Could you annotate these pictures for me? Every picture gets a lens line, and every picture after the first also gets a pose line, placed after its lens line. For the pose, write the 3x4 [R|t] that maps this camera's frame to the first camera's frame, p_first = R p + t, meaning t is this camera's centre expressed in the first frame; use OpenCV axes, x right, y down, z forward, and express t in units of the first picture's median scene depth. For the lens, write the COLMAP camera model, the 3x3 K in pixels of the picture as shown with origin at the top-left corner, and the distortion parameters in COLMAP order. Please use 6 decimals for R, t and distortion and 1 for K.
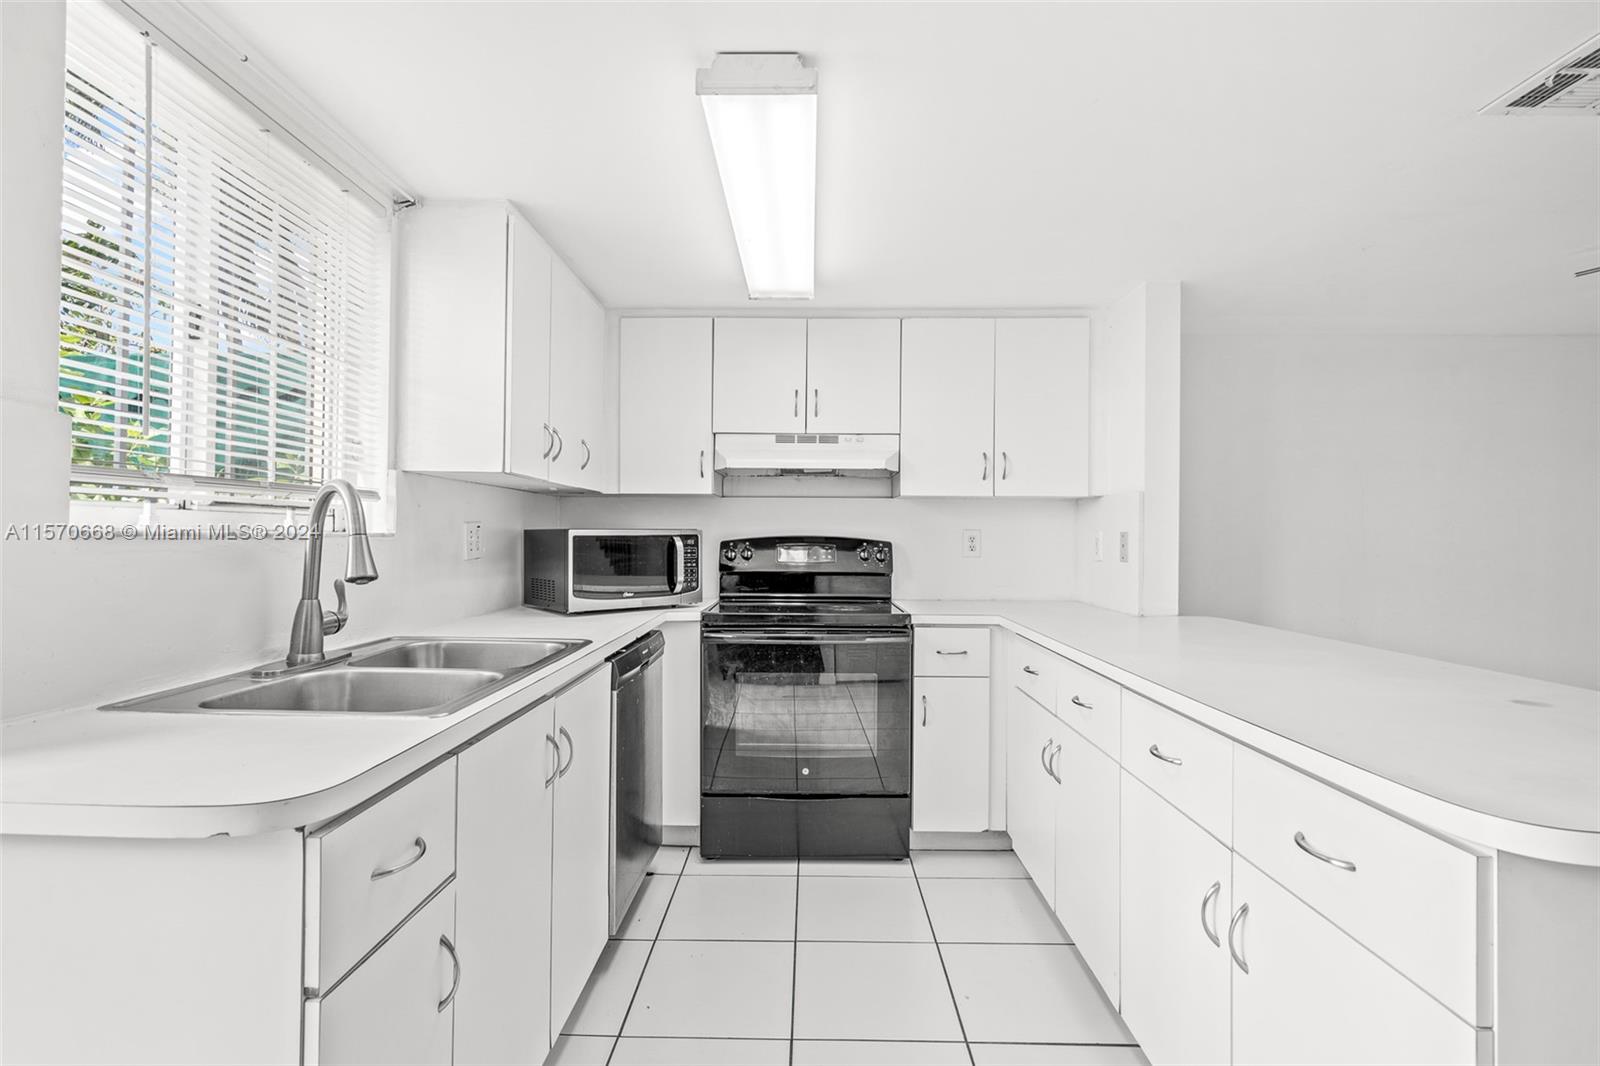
lens RADIAL K [[725.8, 0, 793.5], [0, 725.8, 534.0], [0, 0, 1]] dist [-0.006964, 0.002869]
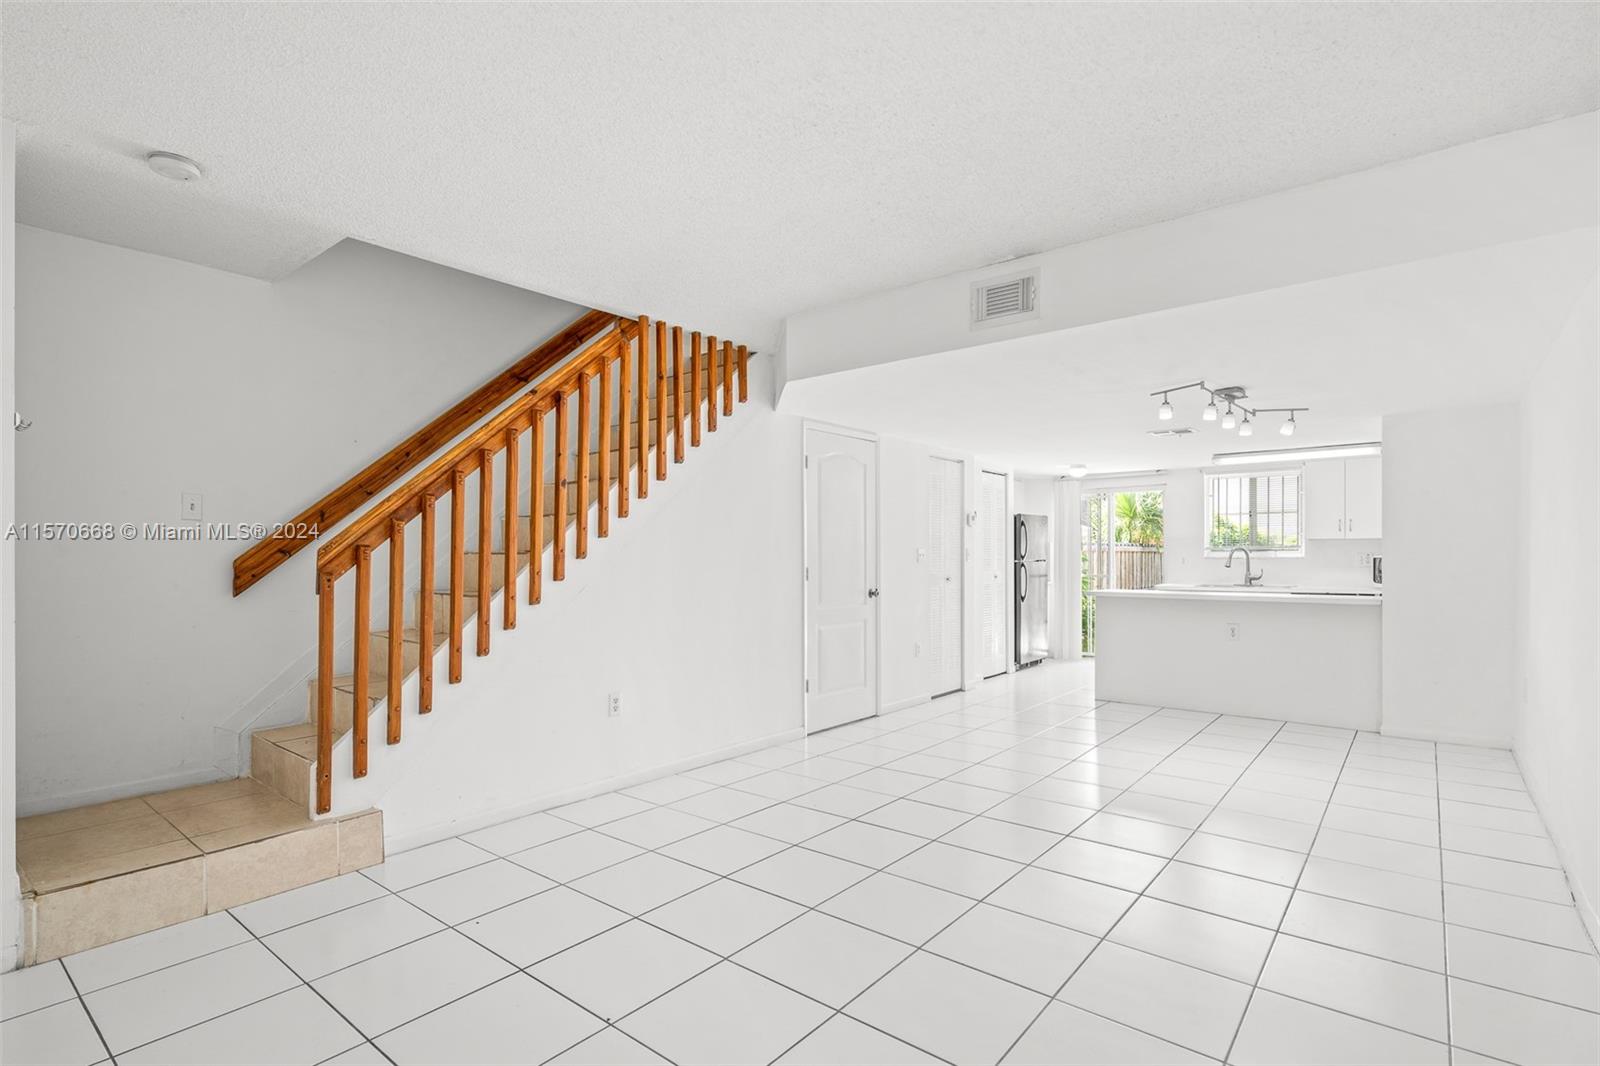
lens RADIAL K [[772.7, 0, 801.9], [0, 772.7, 558.6], [0, 0, 1]] dist [-0.004682, -0.002193]
pose [[-0.612344, -0.006521, -0.790565, 2.863296], [-0.002350, 0.999977, -0.006428, 0.024359], [0.790588, -0.002078, -0.612345, 1.002043]]
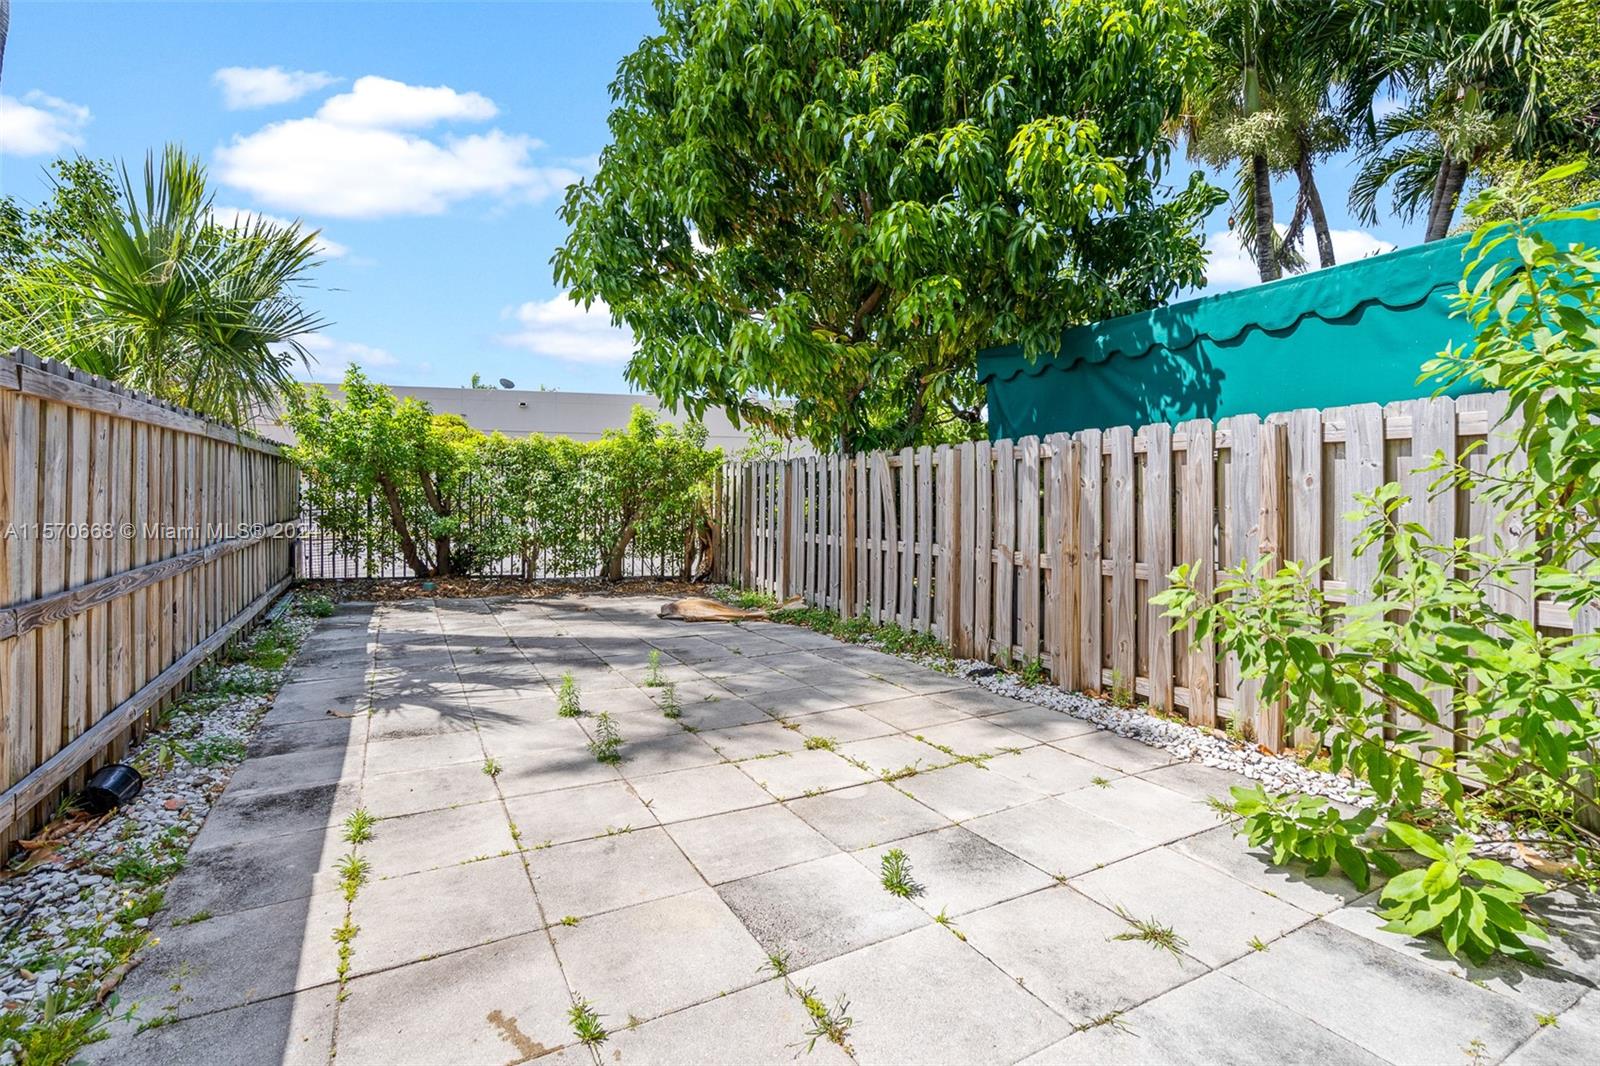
lens RADIAL K [[725.8, 0, 796.0], [0, 725.8, 498.4], [0, 0, 1]] dist [-0.006964, 0.002869]
pose [[0.492745, 0.007901, -0.870138, -0.731465], [-0.006036, 0.999966, 0.005661, 0.059515], [0.870153, 0.002462, 0.492776, -0.045204]]
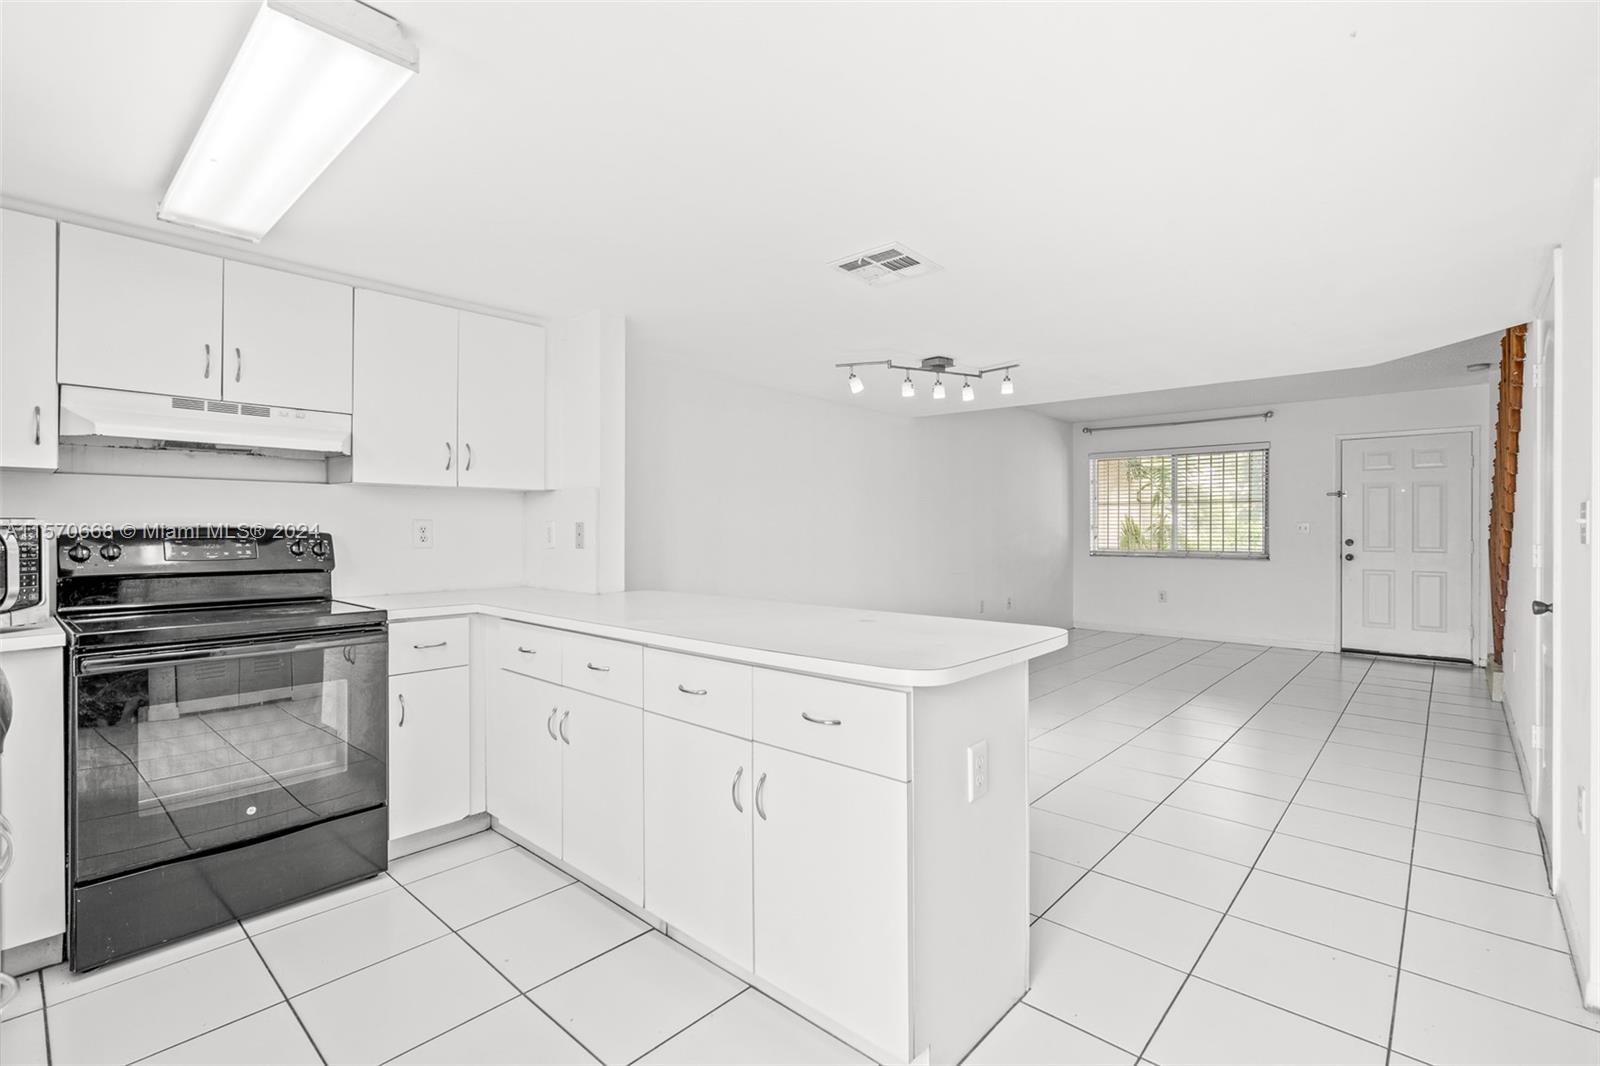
lens RADIAL K [[725.8, 0, 792.1], [0, 725.8, 528.0], [0, 0, 1]] dist [-0.006964, 0.002869]
pose [[0.659162, -0.005830, 0.751978, -0.188854], [0.001304, 0.999977, 0.006609, -0.001183], [-0.752000, -0.003376, 0.659155, -0.010291]]
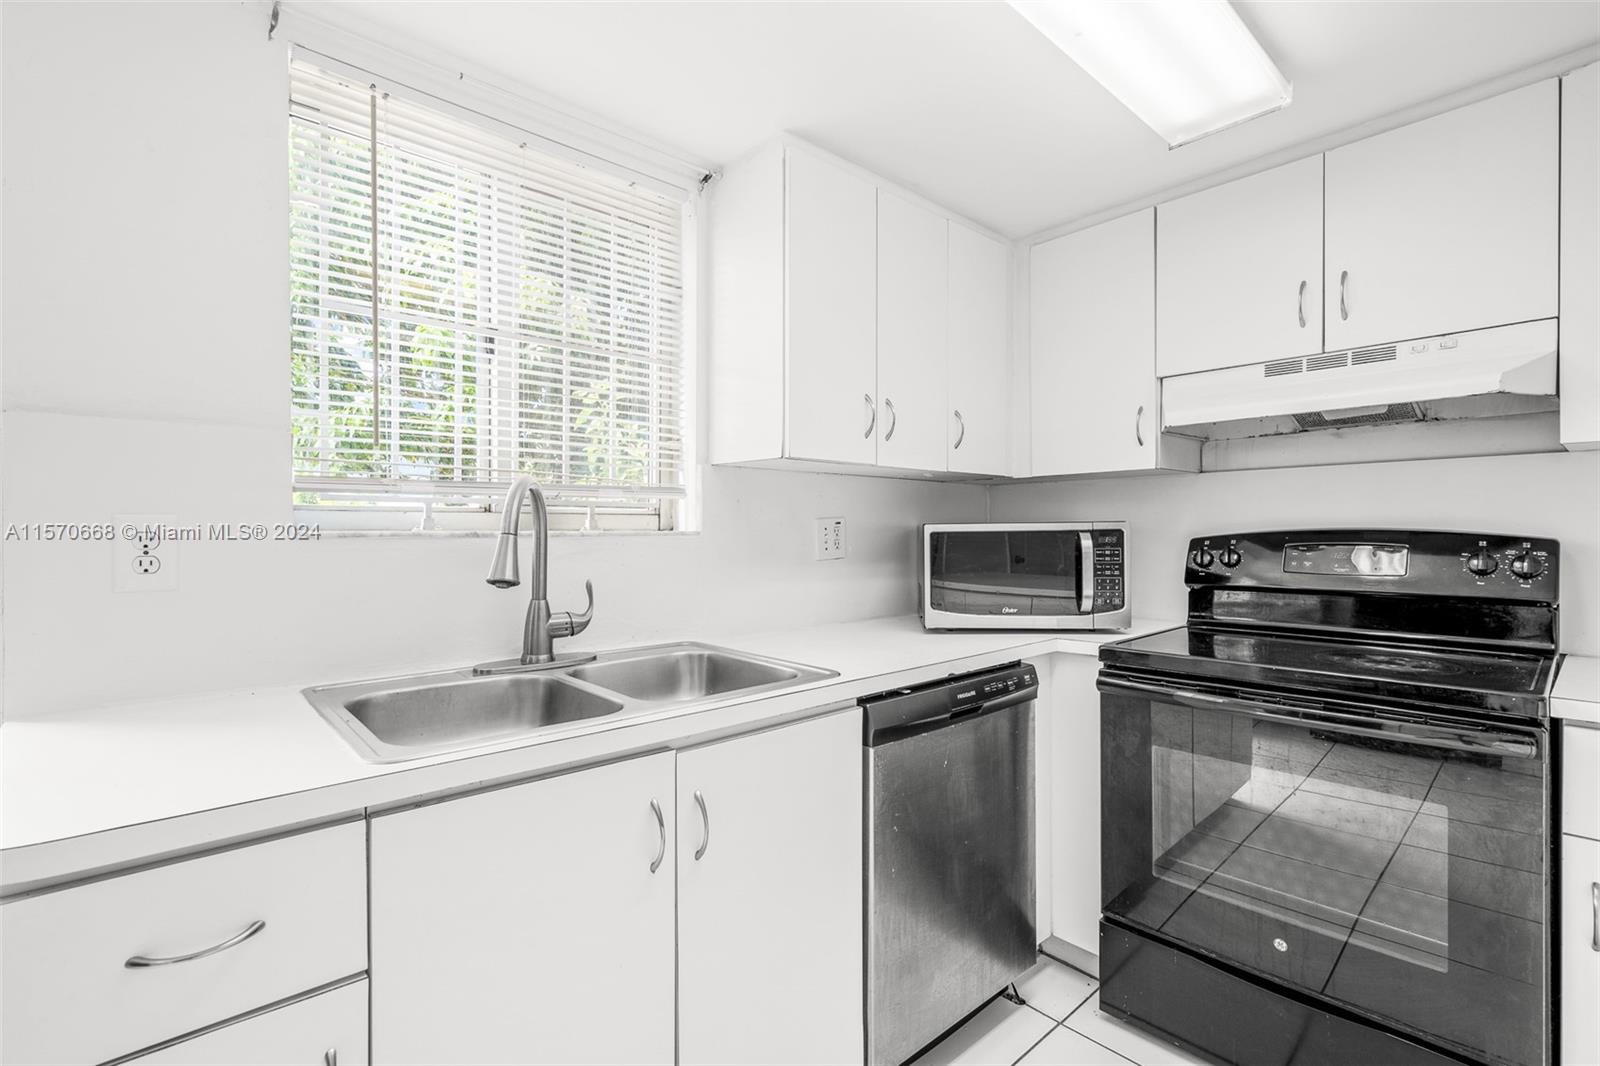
lens RADIAL K [[725.8, 0, 793.6], [0, 725.8, 535.3], [0, 0, 1]] dist [-0.006964, 0.002869]
pose [[0.681769, -0.004674, -0.731552, 0.165976], [0.009888, 0.999947, 0.002826, 0.001734], [0.731501, -0.009160, 0.681779, 0.326657]]
